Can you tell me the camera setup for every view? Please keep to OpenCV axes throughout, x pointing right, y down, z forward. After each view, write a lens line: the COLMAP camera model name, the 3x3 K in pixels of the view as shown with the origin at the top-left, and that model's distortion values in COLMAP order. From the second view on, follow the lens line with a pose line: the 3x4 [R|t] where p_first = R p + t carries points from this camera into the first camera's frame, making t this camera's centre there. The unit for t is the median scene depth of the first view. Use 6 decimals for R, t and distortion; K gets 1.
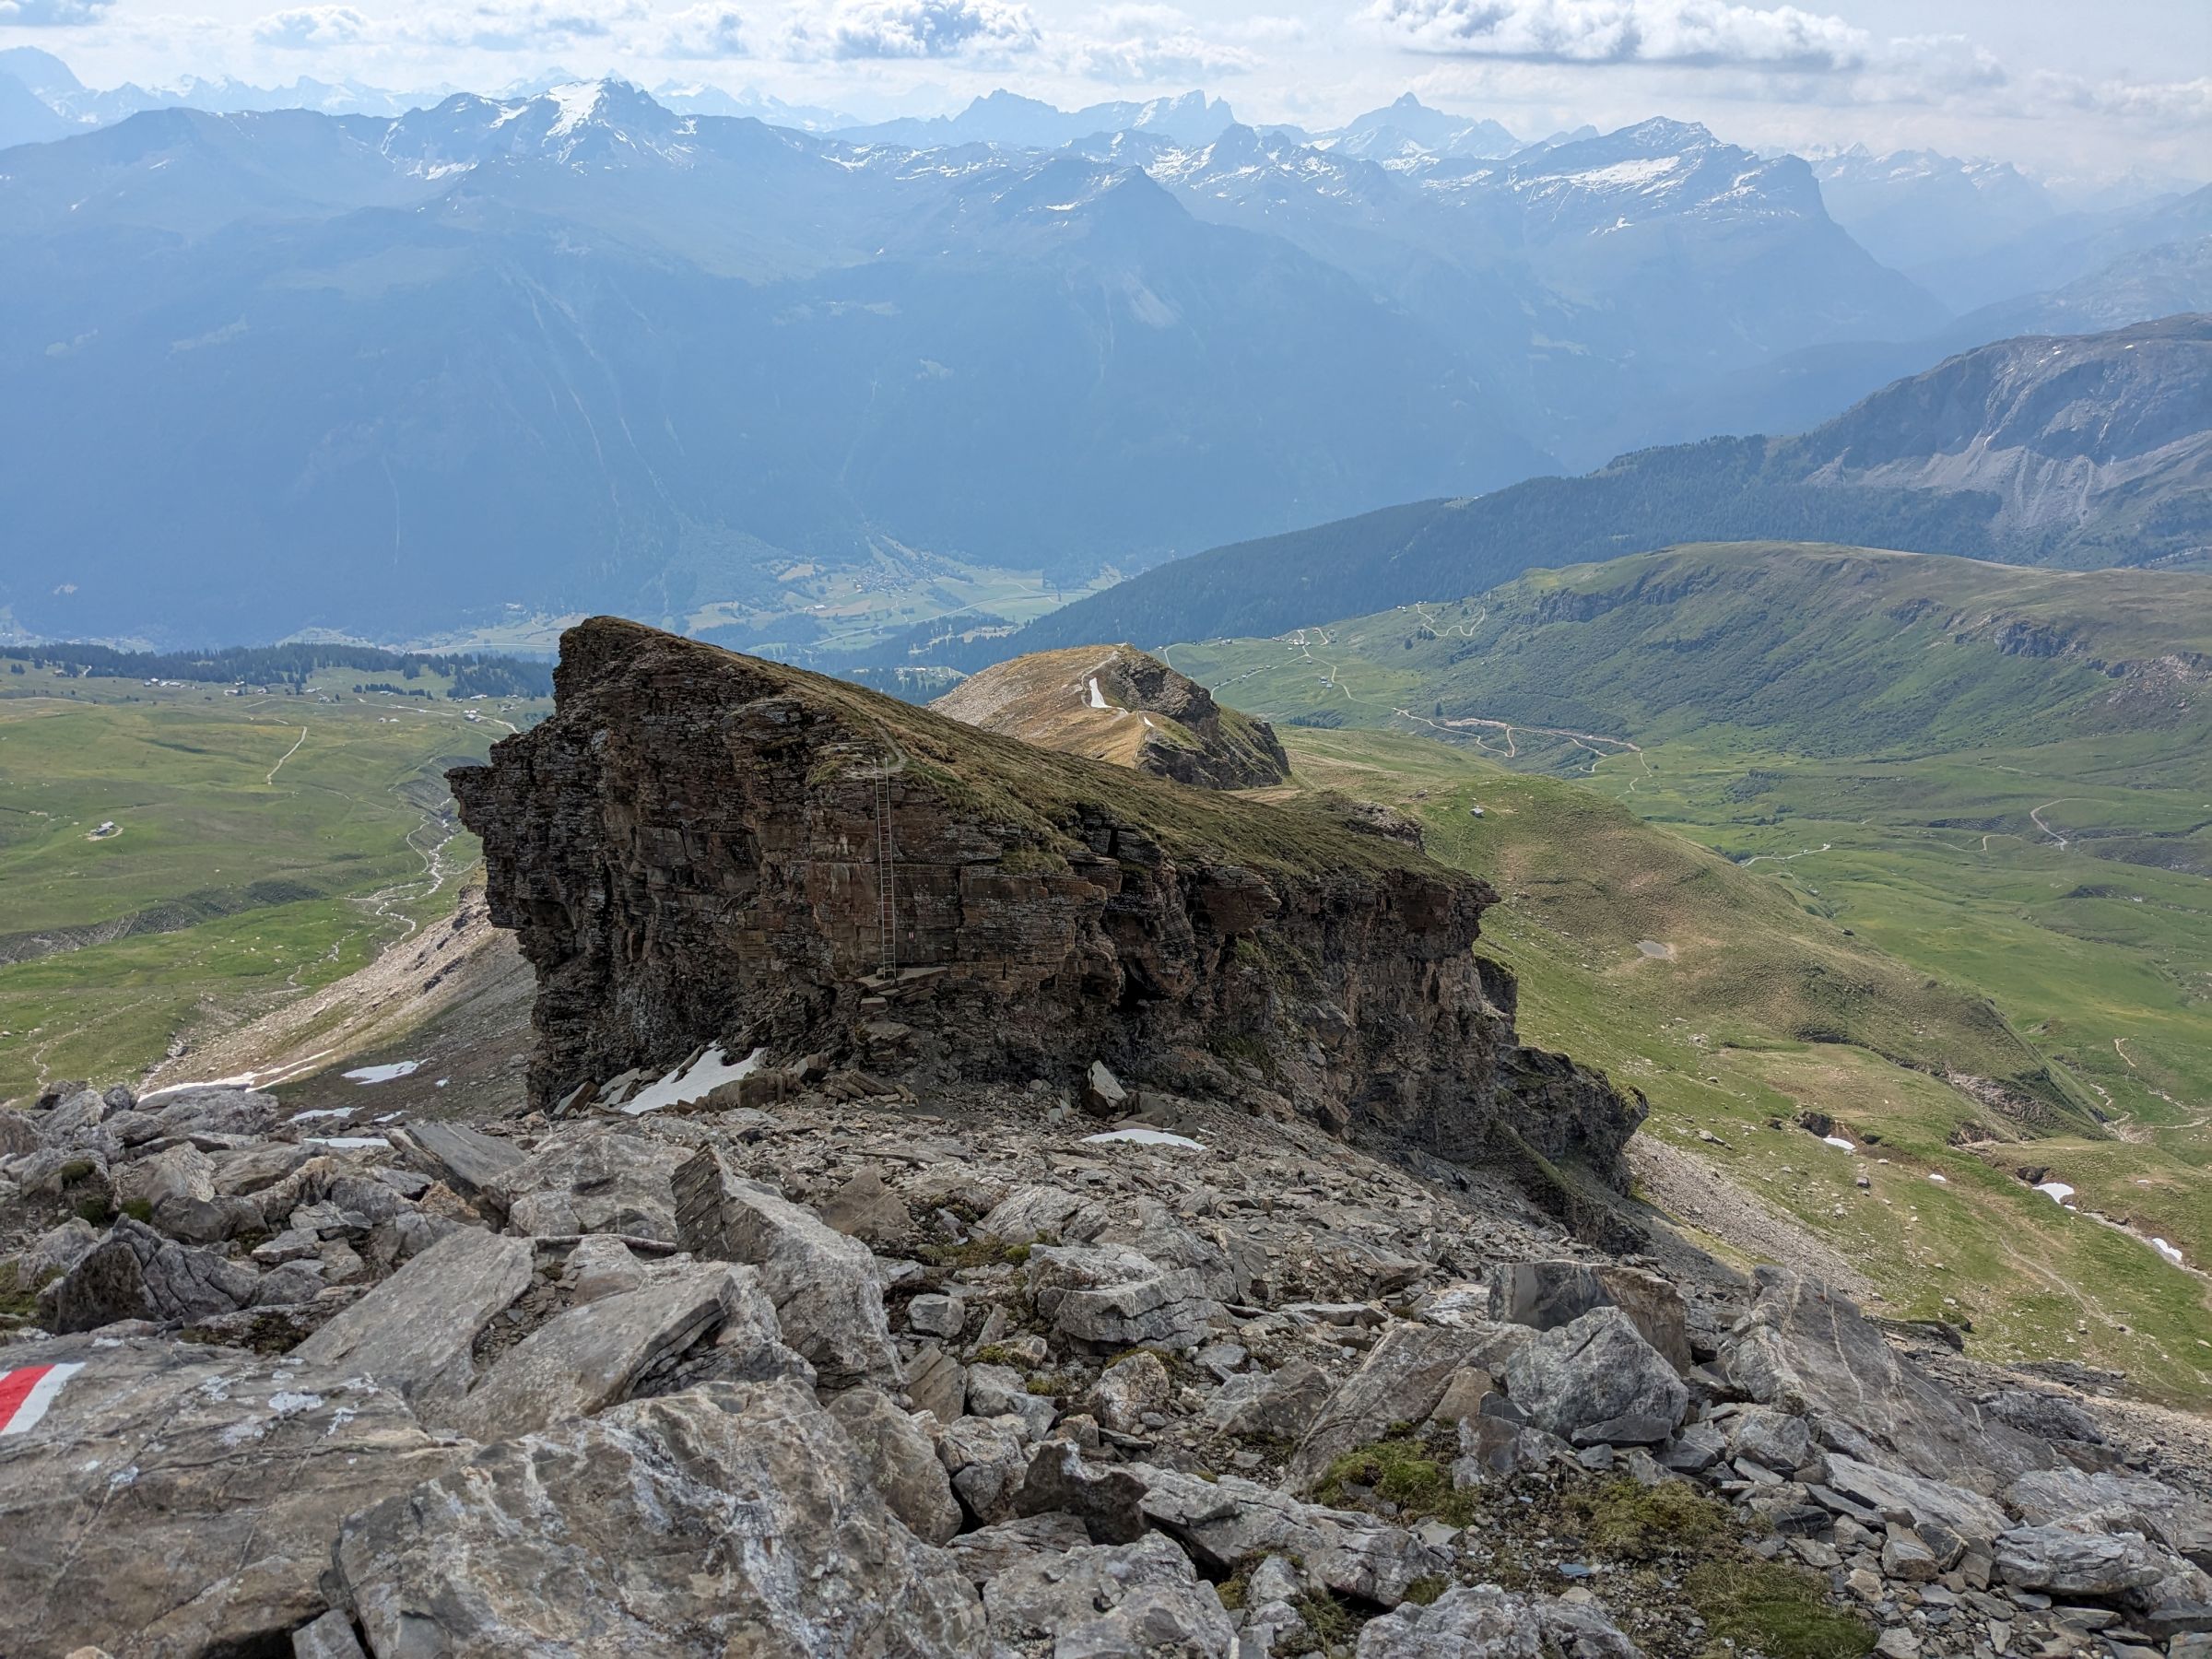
lens RADIAL K [[1711.4, 0, 1106.0], [0, 1711.4, 829.5], [0, 0, 1]] dist [0.032228, -0.002930]
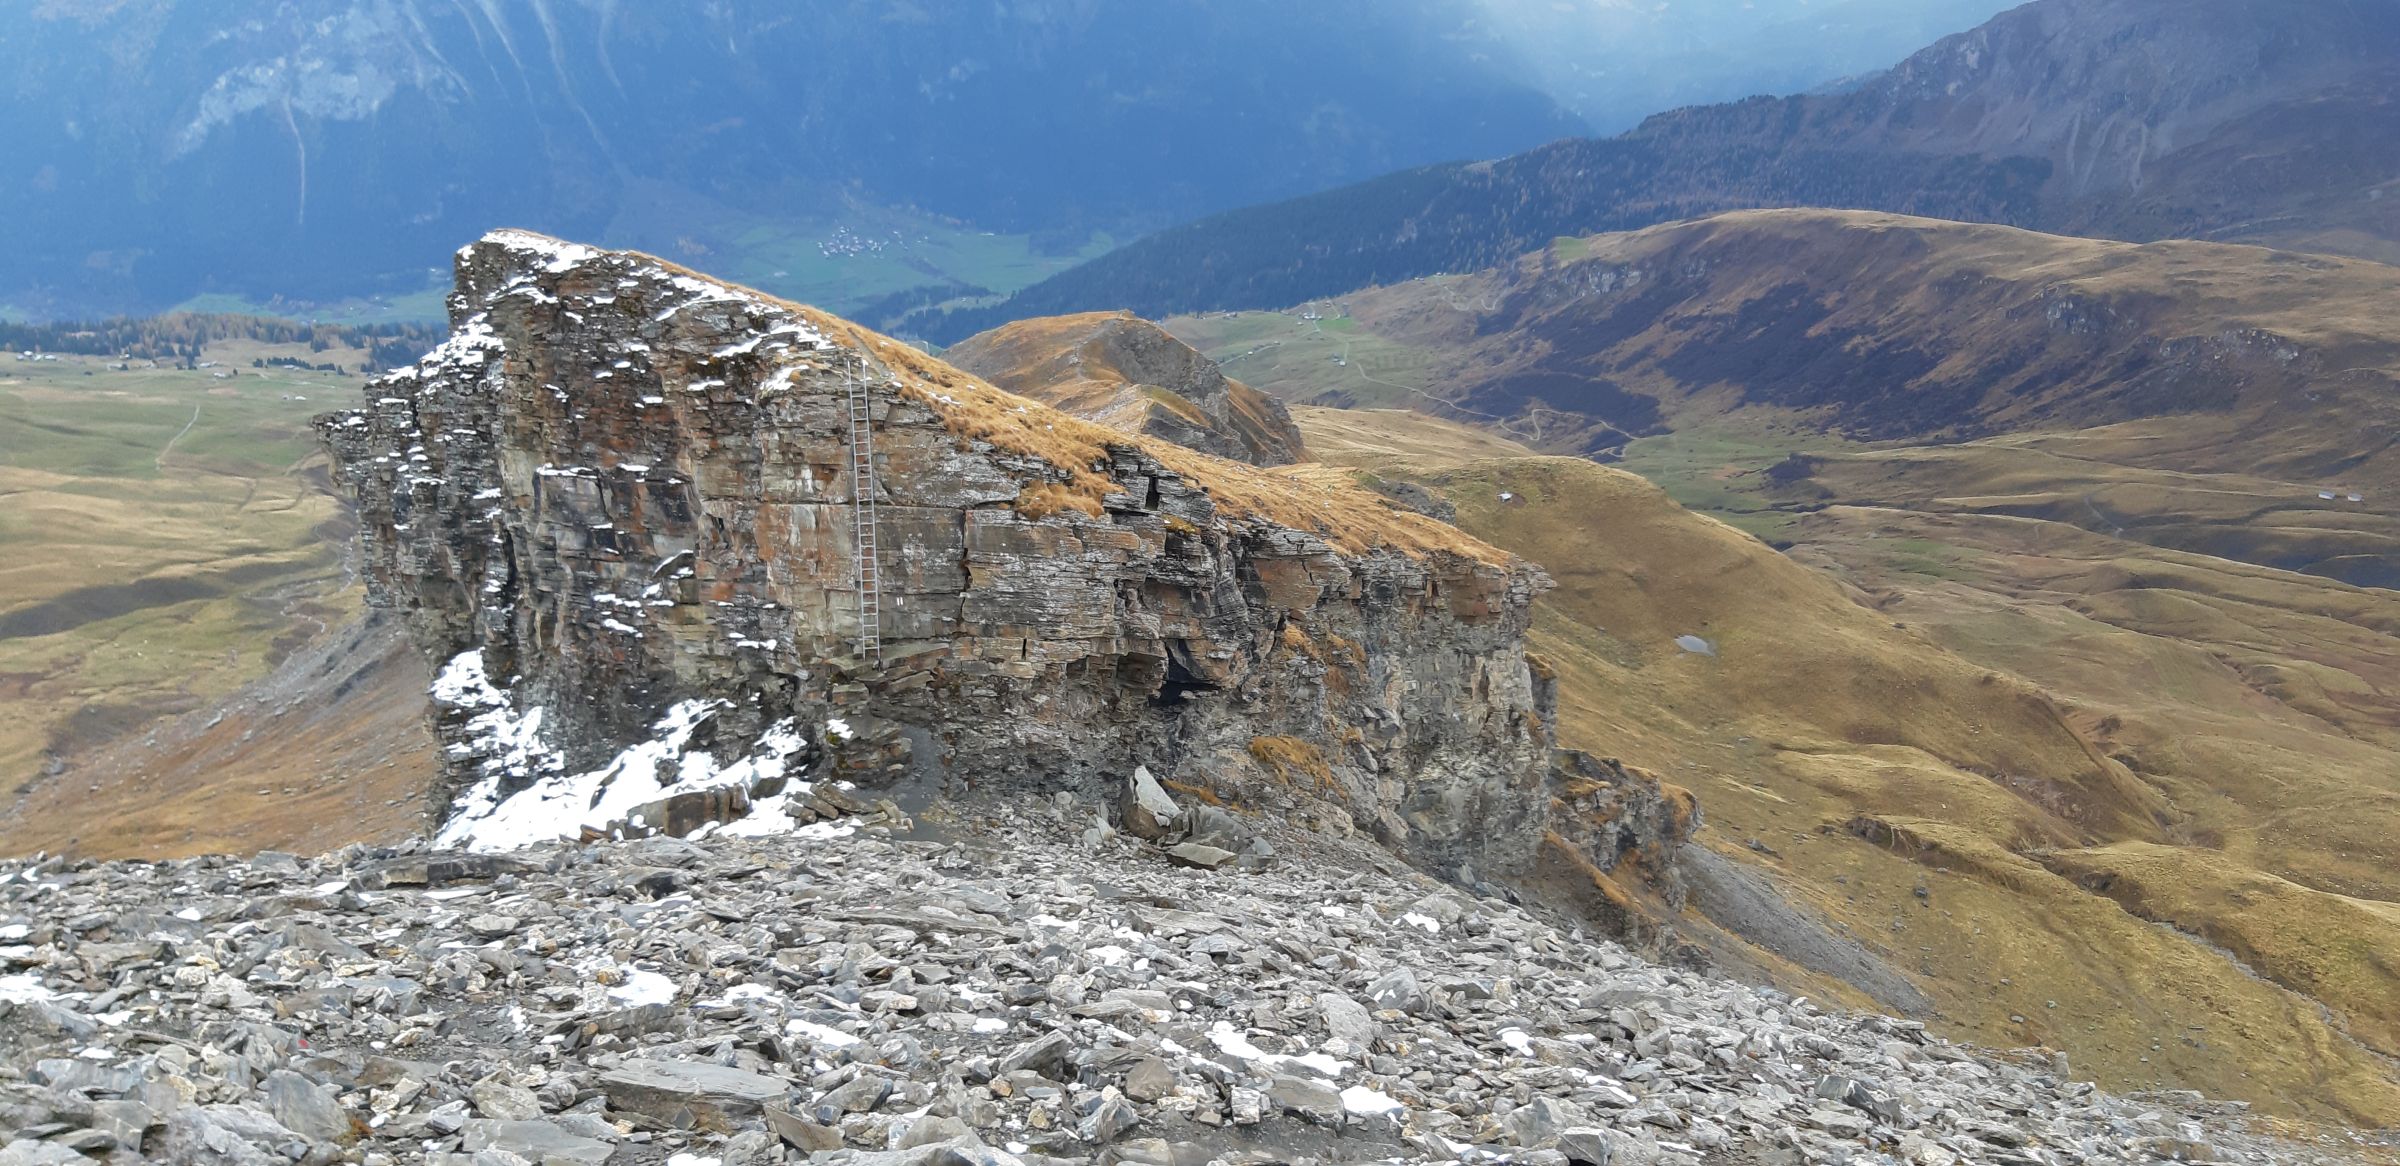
lens RADIAL K [[1856.8, 0, 1200.0], [0, 1856.8, 583.0], [0, 0, 1]] dist [0.080573, -0.080017]
pose [[0.998595, -0.003696, 0.052857, -0.017575], [0.001870, 0.999401, 0.034561, 0.017738], [-0.052953, -0.034414, 0.998004, 0.124435]]
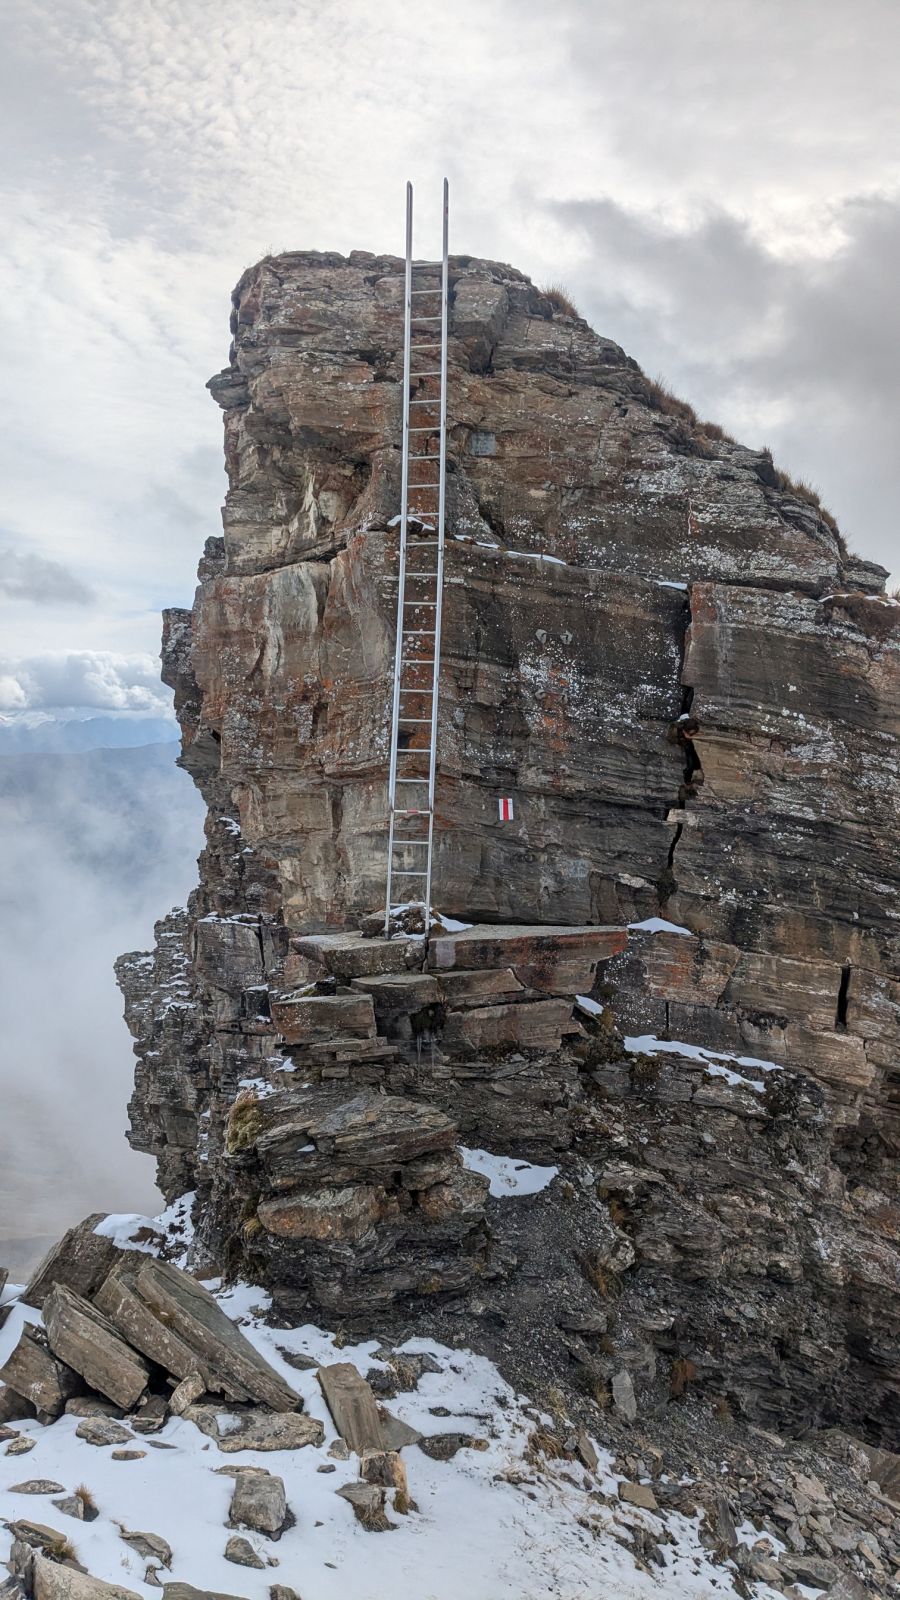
lens RADIAL K [[1280.9, 0, 450.0], [0, 1280.9, 800.0], [0, 0, 1]] dist [0.066471, -0.001259]
pose [[0.957317, -0.002653, -0.289028, -0.042205], [-0.085736, 0.952349, -0.292714, 0.084348], [0.276032, 0.305000, 0.911472, 0.551828]]
